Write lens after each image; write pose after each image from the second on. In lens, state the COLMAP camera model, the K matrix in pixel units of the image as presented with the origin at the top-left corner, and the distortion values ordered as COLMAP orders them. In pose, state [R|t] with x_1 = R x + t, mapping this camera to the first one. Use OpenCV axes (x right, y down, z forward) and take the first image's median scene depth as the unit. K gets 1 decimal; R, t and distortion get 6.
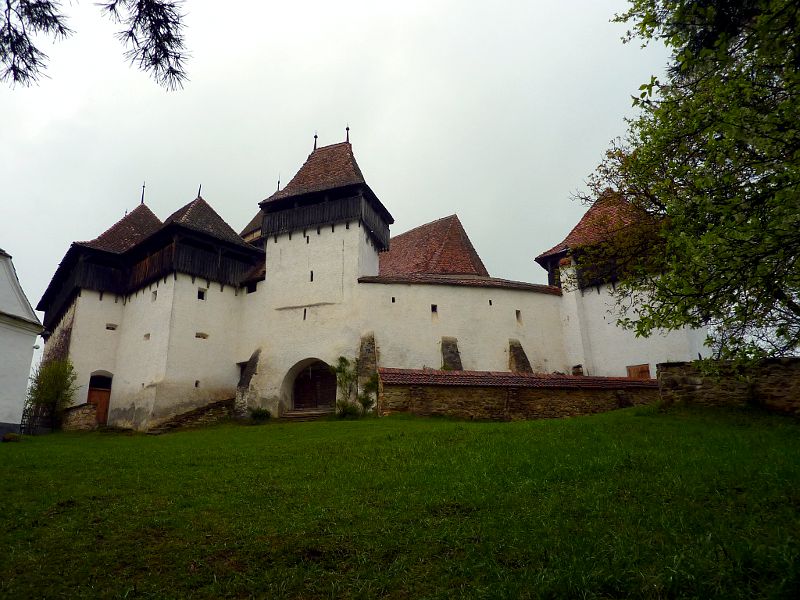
lens RADIAL K [[579.5, 0, 400.0], [0, 579.5, 300.0], [0, 0, 1]] dist [0.002355, 0.000461]
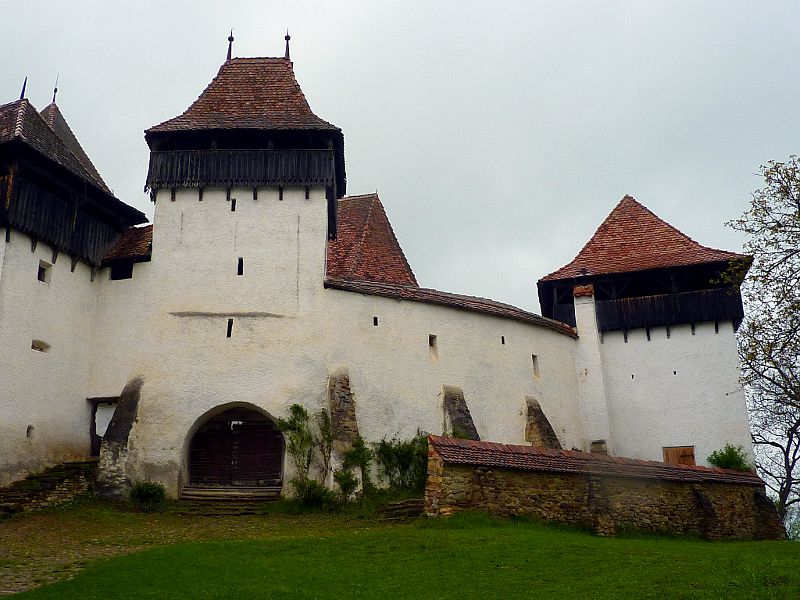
lens RADIAL K [[841.1, 0, 400.0], [0, 841.1, 300.0], [0, 0, 1]] dist [-0.002021, -0.022551]
pose [[0.938984, 0.118271, 0.322988, -0.286563], [-0.114326, 0.992952, -0.031231, 0.002493], [-0.324405, -0.007601, 0.945888, 0.114947]]
